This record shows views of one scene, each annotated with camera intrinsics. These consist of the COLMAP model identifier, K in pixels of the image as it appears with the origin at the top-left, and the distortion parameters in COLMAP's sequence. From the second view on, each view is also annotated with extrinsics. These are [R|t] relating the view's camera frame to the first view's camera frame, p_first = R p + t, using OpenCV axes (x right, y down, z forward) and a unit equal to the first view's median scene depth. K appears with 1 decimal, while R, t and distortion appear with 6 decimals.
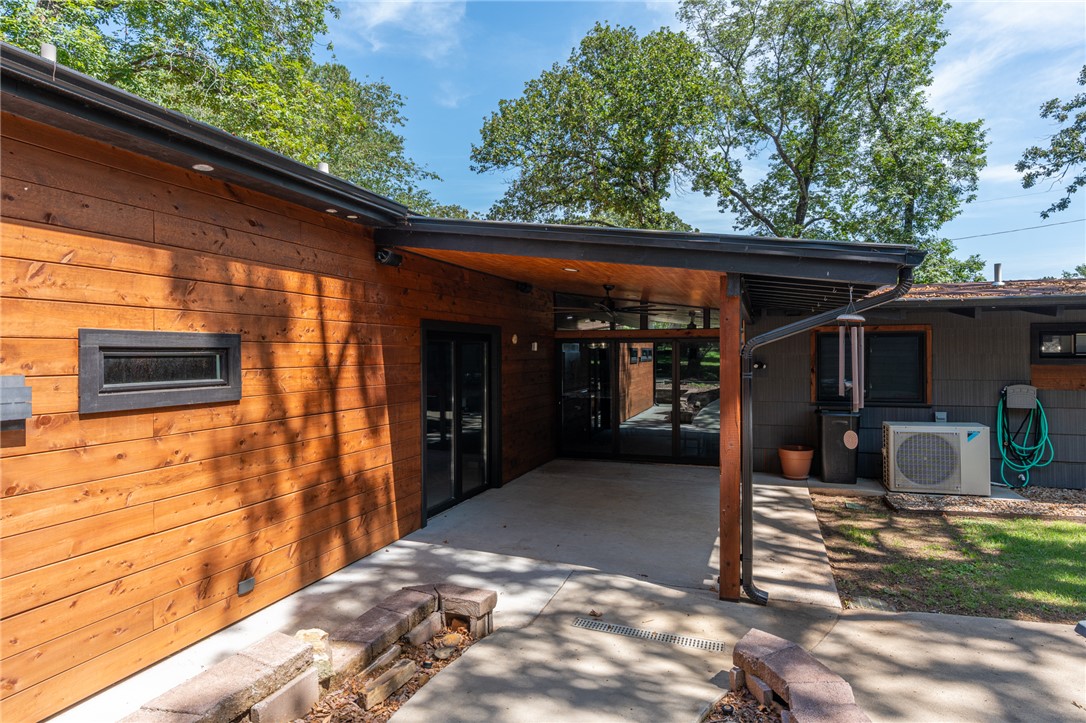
lens RADIAL K [[629.2, 0, 543.0], [0, 629.2, 361.5], [0, 0, 1]] dist [-0.002383, -0.001468]
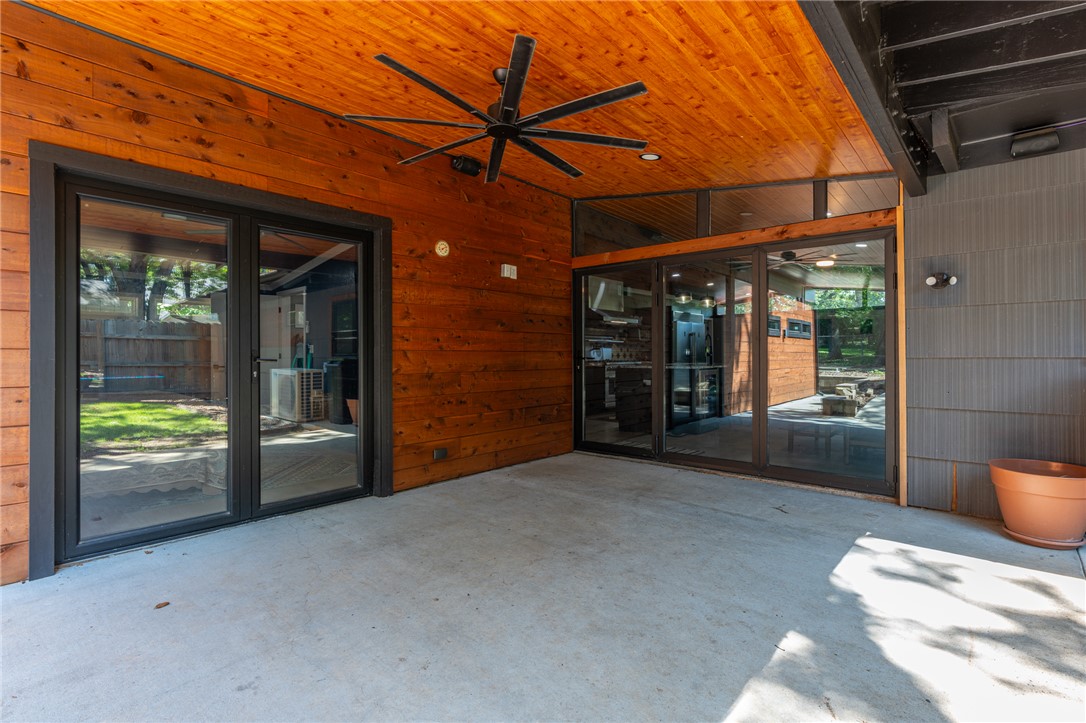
lens RADIAL K [[522.8, 0, 542.1], [0, 522.8, 356.3], [0, 0, 1]] dist [-0.003448, 0.001215]
pose [[0.931311, 0.001613, -0.364222, 0.247294], [-0.005799, 0.999929, -0.010401, 0.078579], [0.364179, 0.011799, 0.931254, 0.629336]]
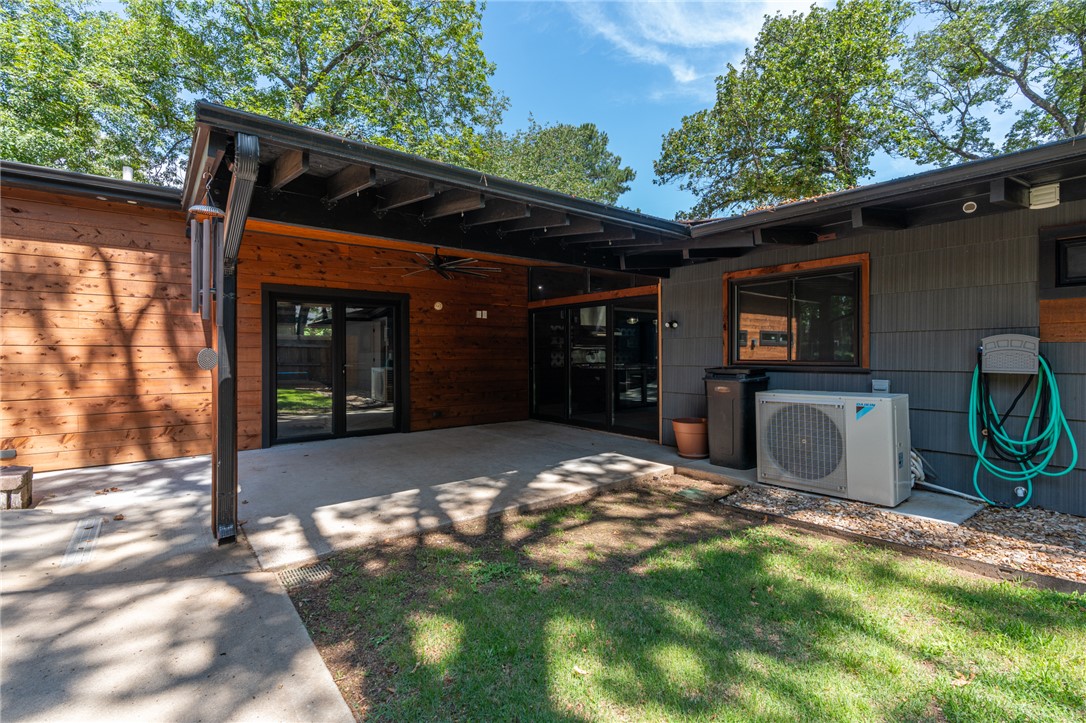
lens RADIAL K [[499.3, 0, 540.0], [0, 499.3, 358.0], [0, 0, 1]] dist [-0.001749, 0.000090]
pose [[0.843527, 0.004205, -0.537070, 0.652679], [-0.006914, 0.999972, -0.003030, 0.065572], [0.537042, 0.006269, 0.843532, 0.373408]]
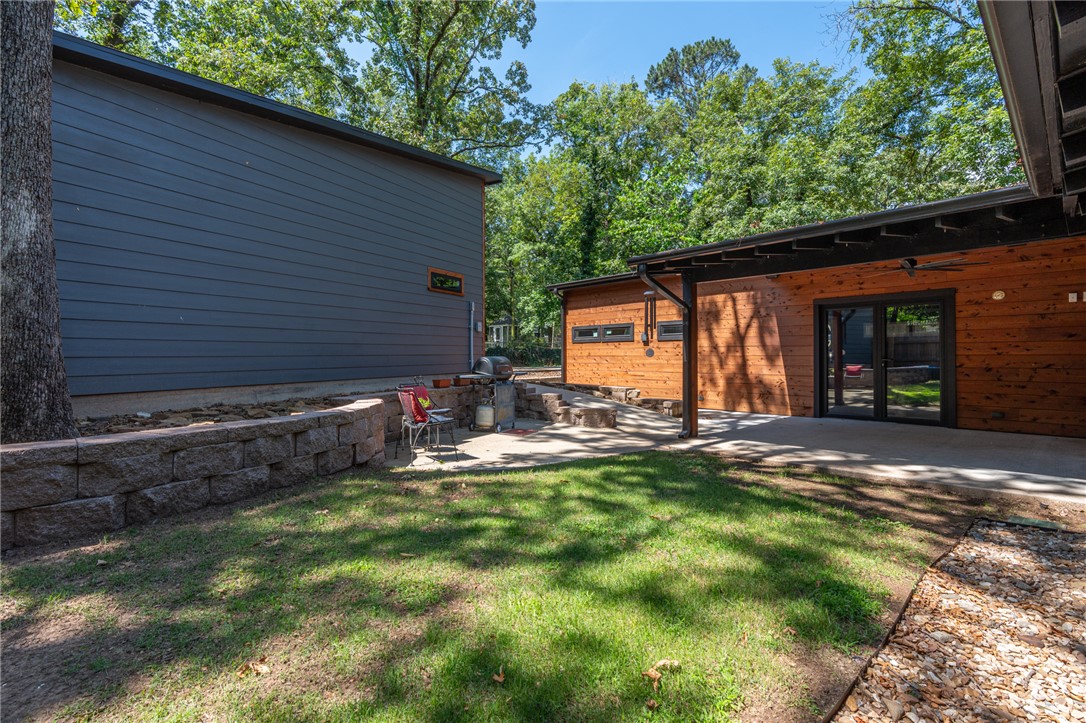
lens RADIAL K [[486.4, 0, 541.6], [0, 486.4, 358.3], [0, 0, 1]] dist [-0.009591, 0.001521]
pose [[-0.464388, 0.008067, -0.885595, 1.099243], [-0.009147, 0.999861, 0.013905, 0.069243], [0.885585, 0.014558, -0.464250, 0.776156]]
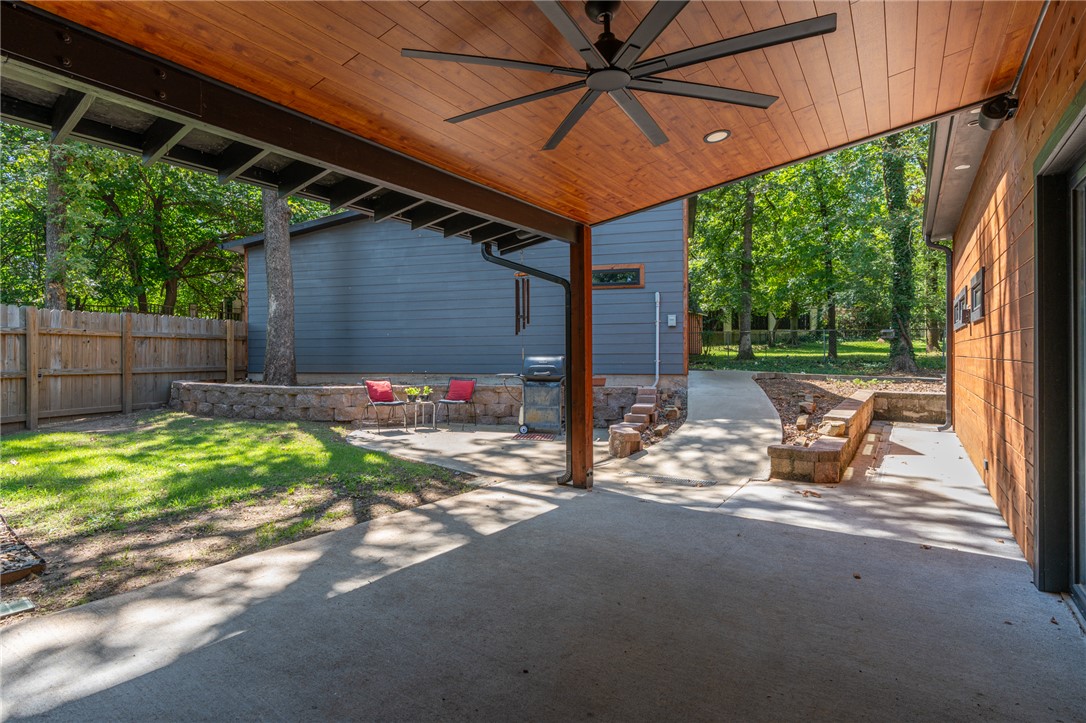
lens RADIAL K [[522.8, 0, 542.1], [0, 522.8, 356.3], [0, 0, 1]] dist [-0.003448, 0.001215]
pose [[-0.967421, 0.001726, 0.253168, 0.064599], [0.006807, 0.999793, 0.019195, 0.060862], [-0.253082, 0.020293, -0.967232, 1.196978]]
